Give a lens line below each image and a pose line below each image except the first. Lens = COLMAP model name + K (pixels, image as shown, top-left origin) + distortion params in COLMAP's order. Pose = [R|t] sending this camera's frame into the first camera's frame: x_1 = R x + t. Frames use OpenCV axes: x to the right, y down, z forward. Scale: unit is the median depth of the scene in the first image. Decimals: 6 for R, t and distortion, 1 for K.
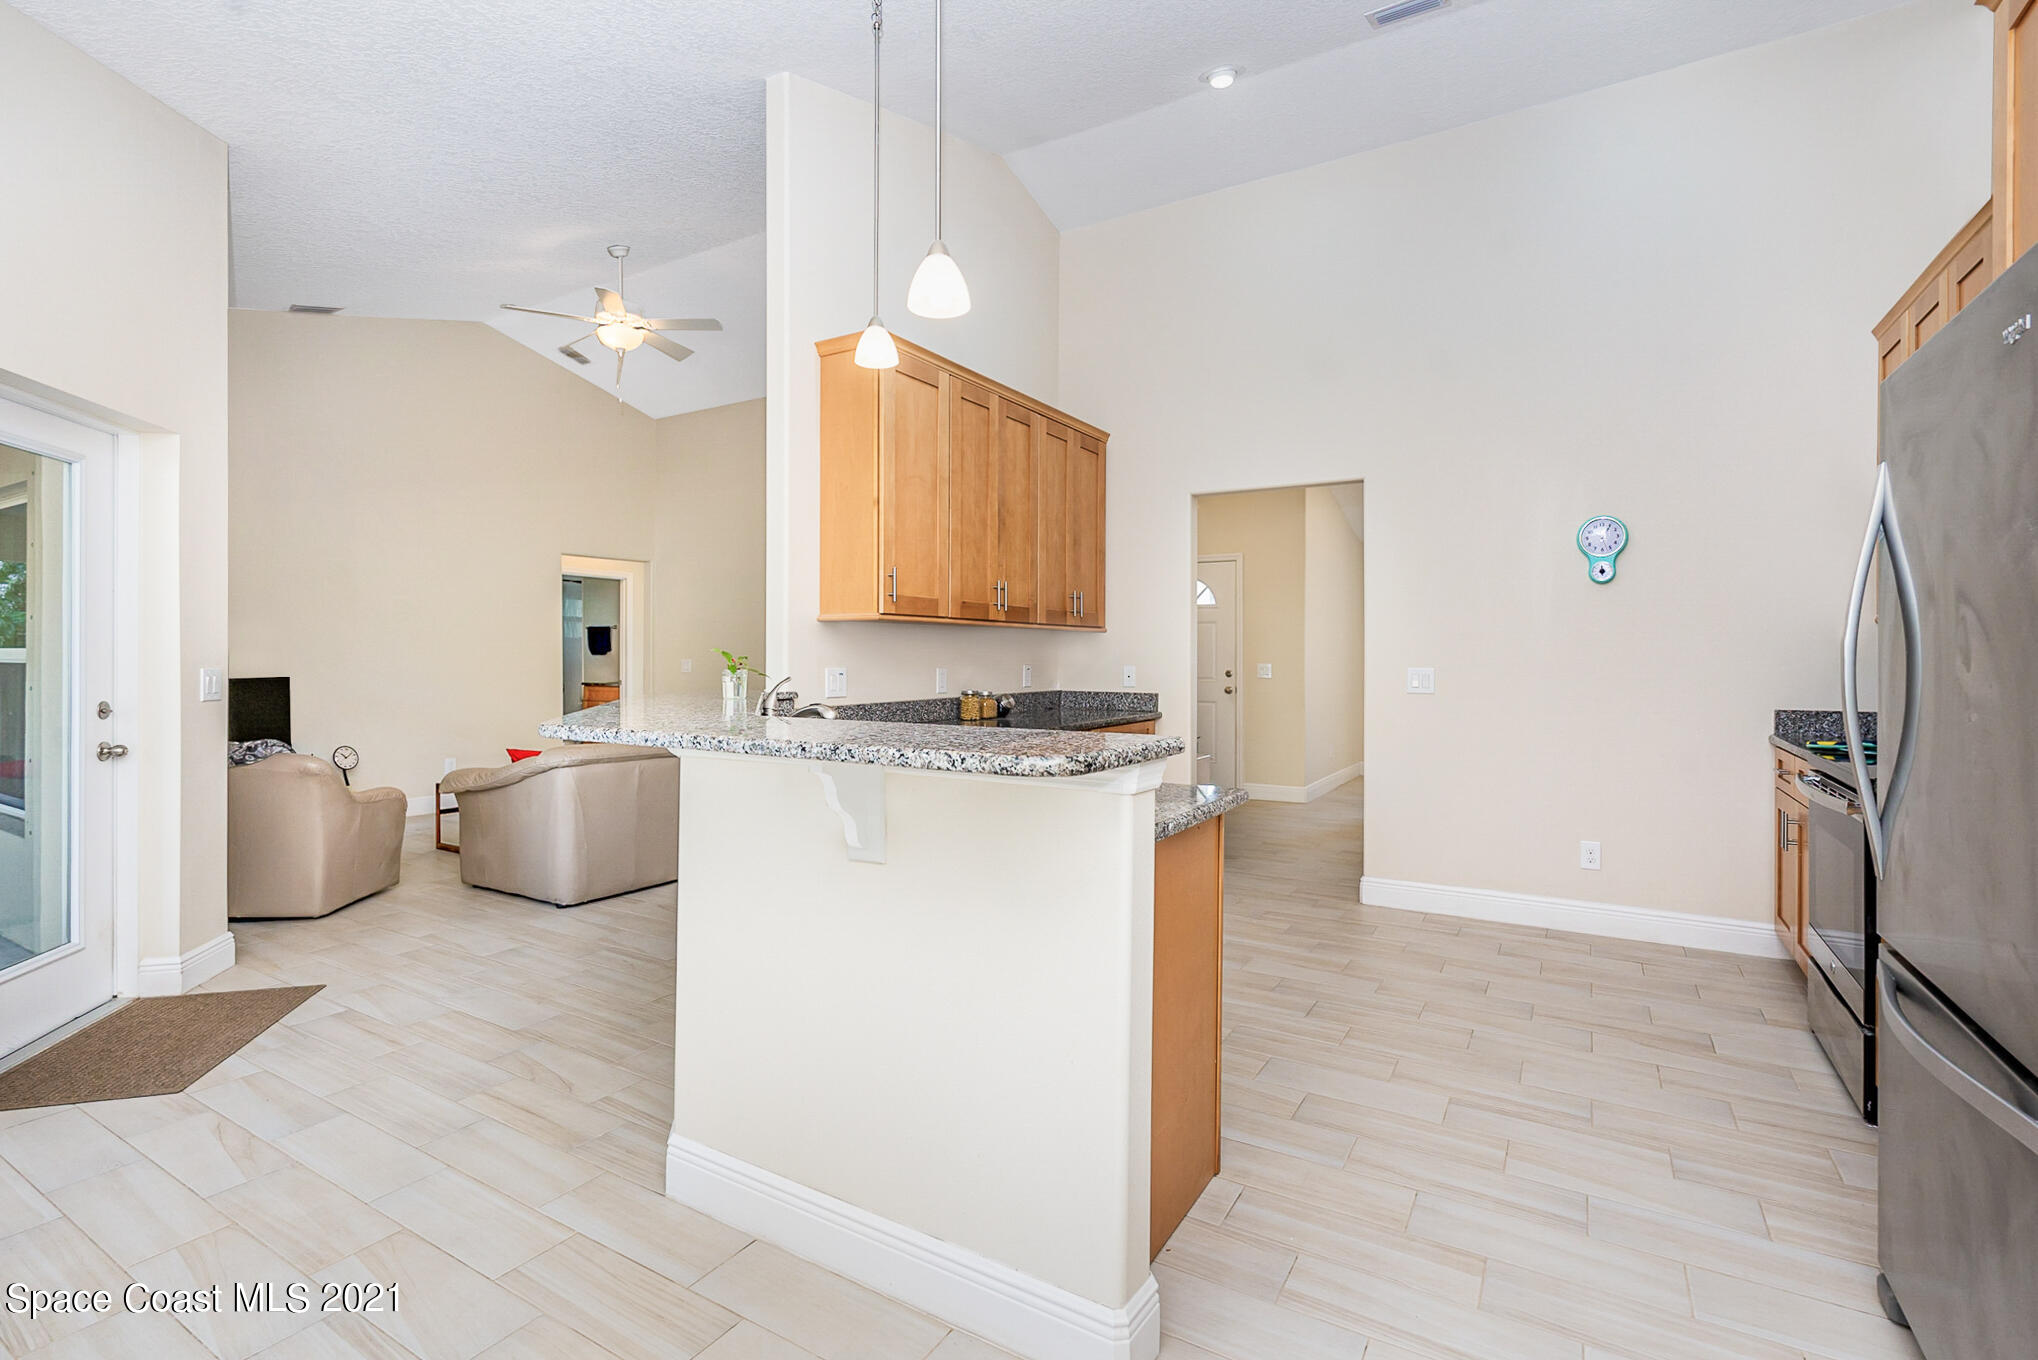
lens RADIAL K [[936.4, 0, 1023.4], [0, 936.4, 672.1], [0, 0, 1]] dist [-0.011154, 0.000109]
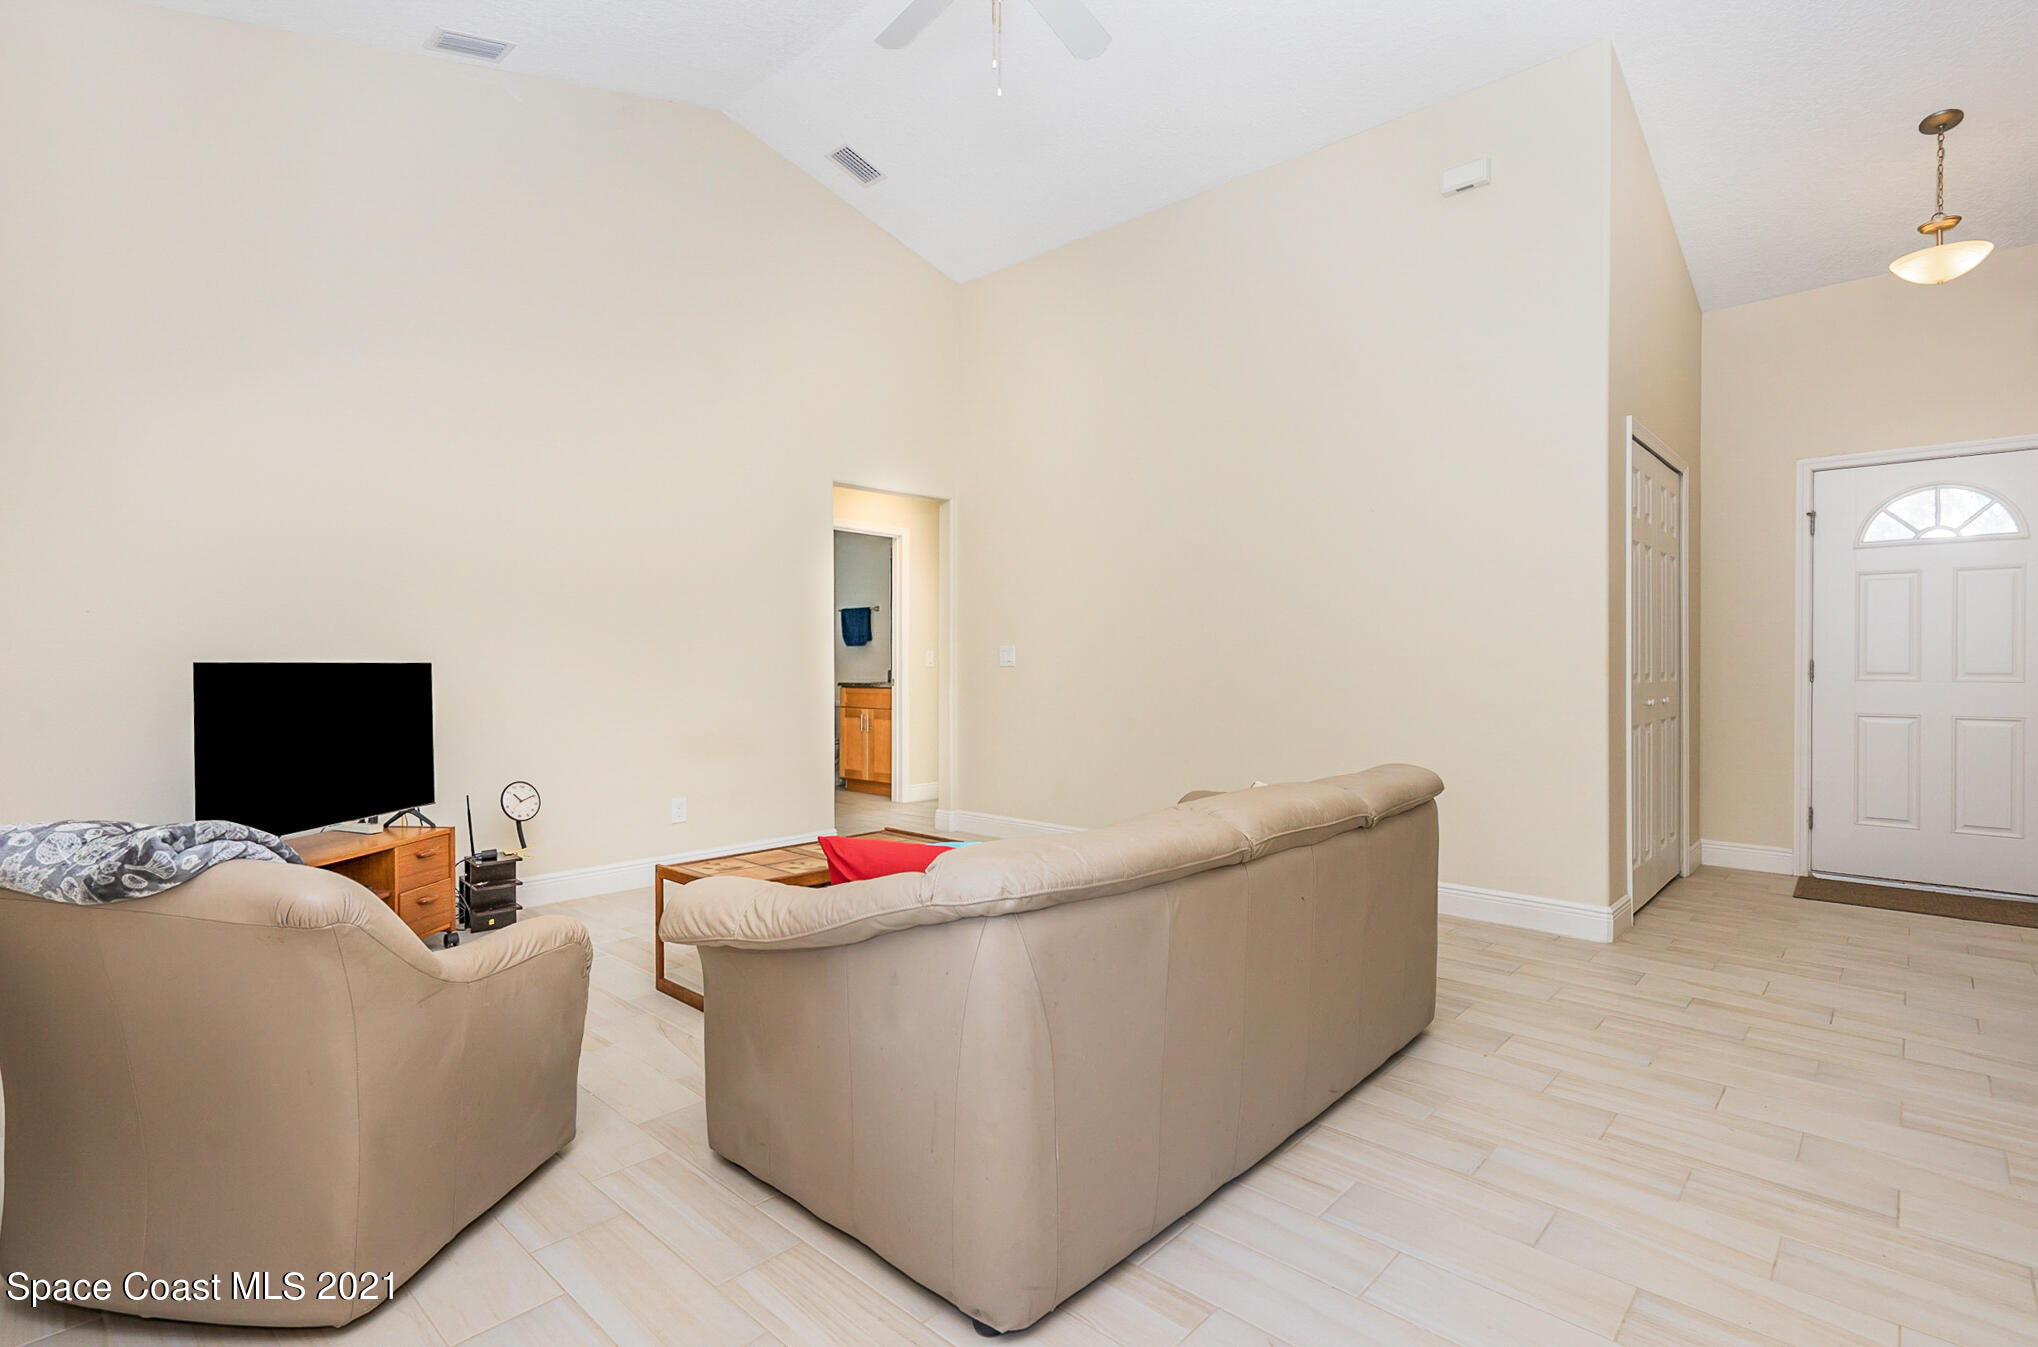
lens RADIAL K [[981.2, 0, 1022.0], [0, 981.2, 664.1], [0, 0, 1]] dist [-0.000183, 0.000116]
pose [[0.978197, -0.004857, -0.207624, -0.228379], [0.002045, 0.999903, -0.013754, 0.010238], [0.207671, 0.013029, 0.978112, 0.365277]]
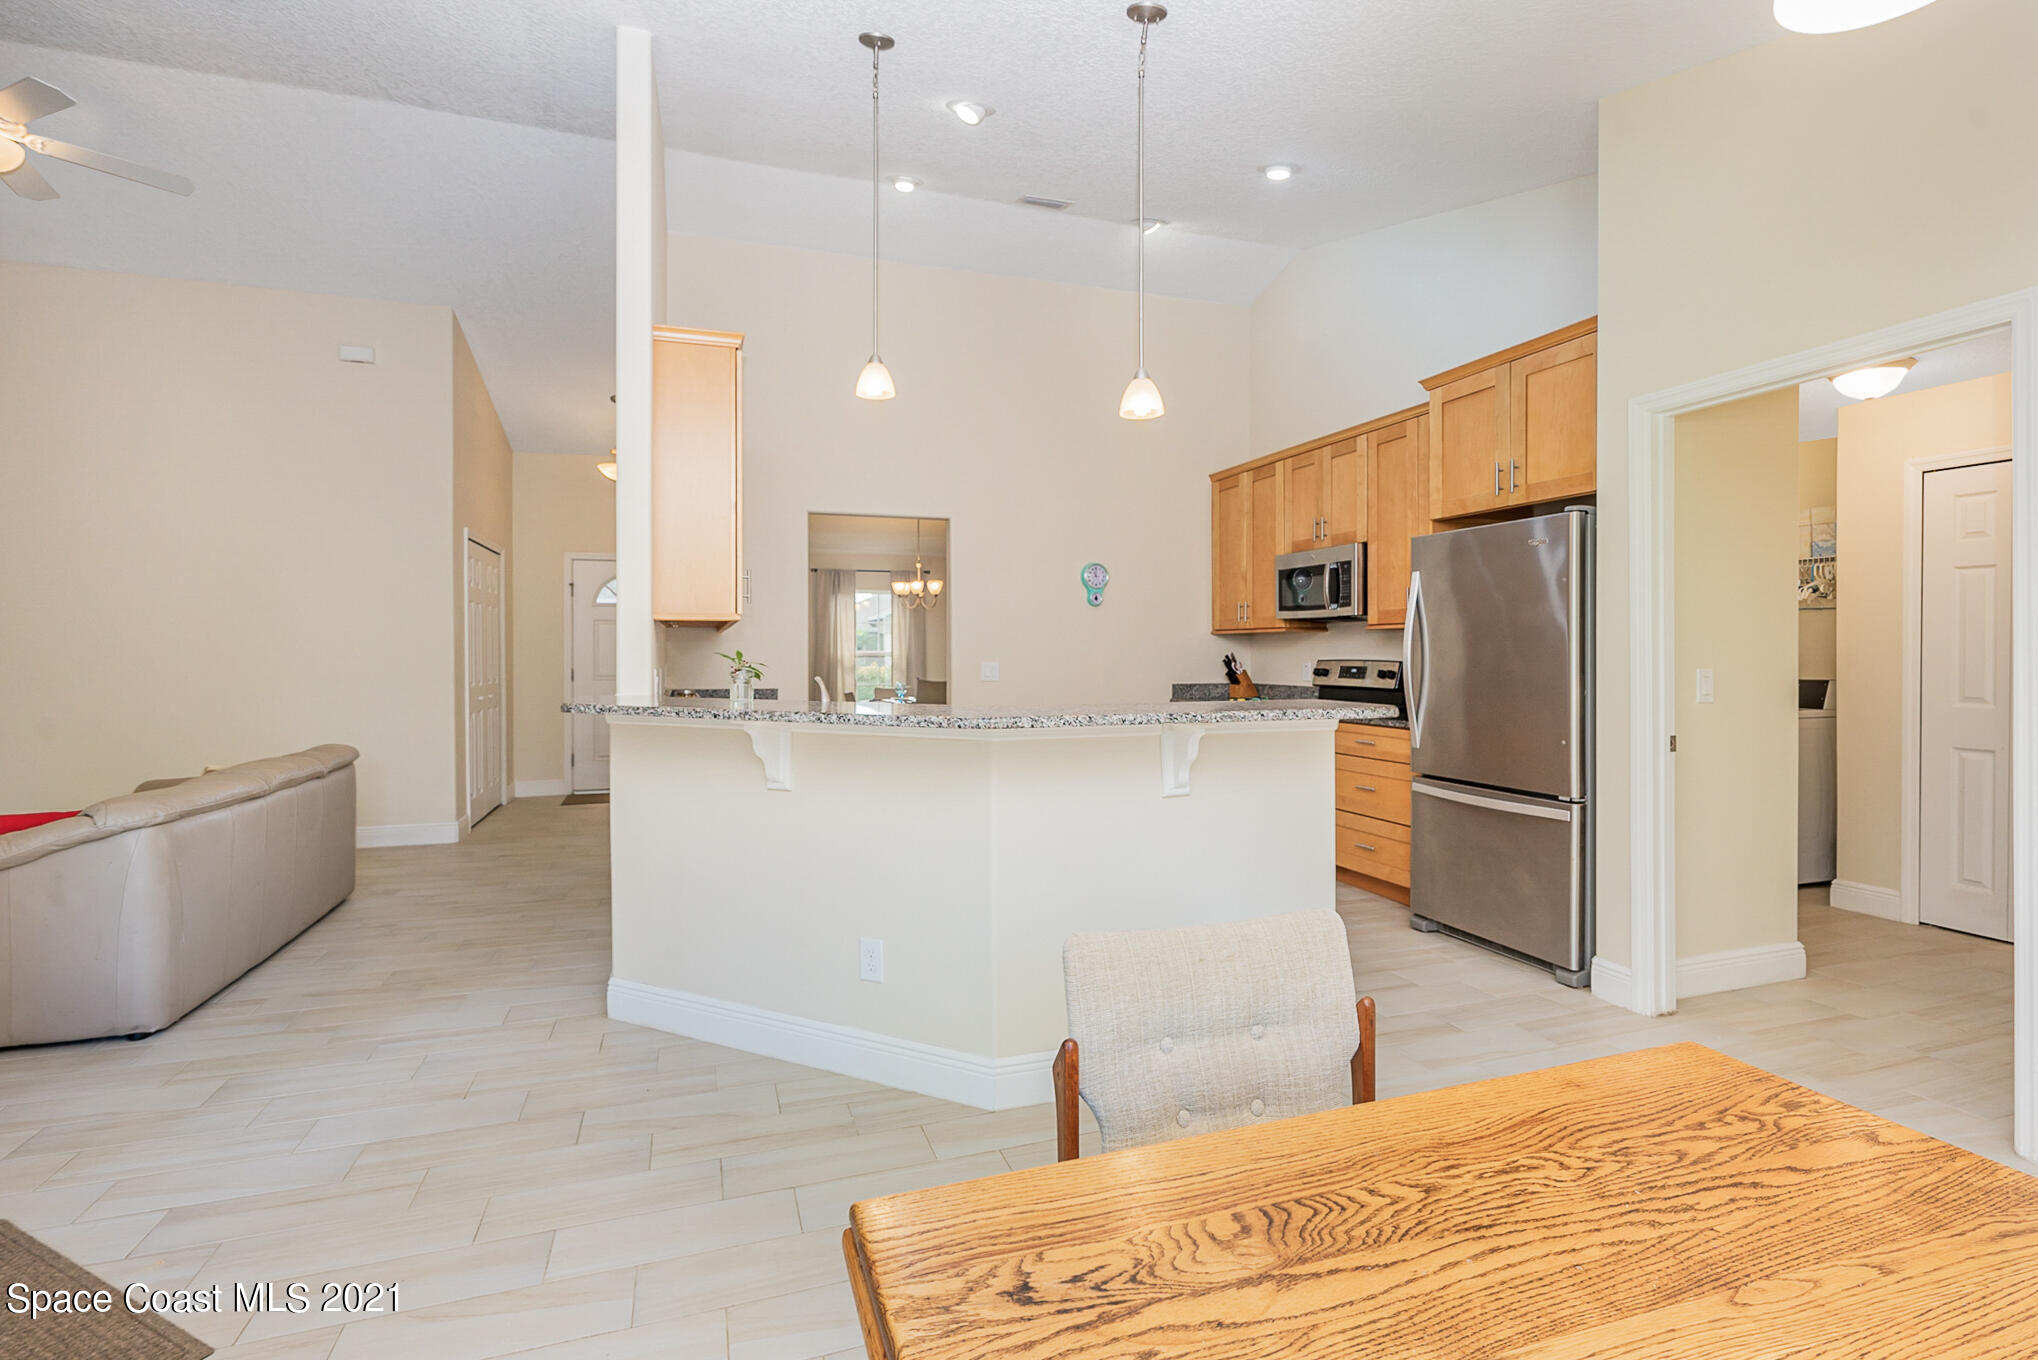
lens RADIAL K [[936.4, 0, 1022.2], [0, 936.4, 664.5], [0, 0, 1]] dist [-0.011154, 0.000109]
pose [[0.642674, -0.014848, 0.765996, -0.331447], [0.013322, 0.999878, 0.008205, -0.006274], [-0.766024, 0.004932, 0.642793, 0.052858]]
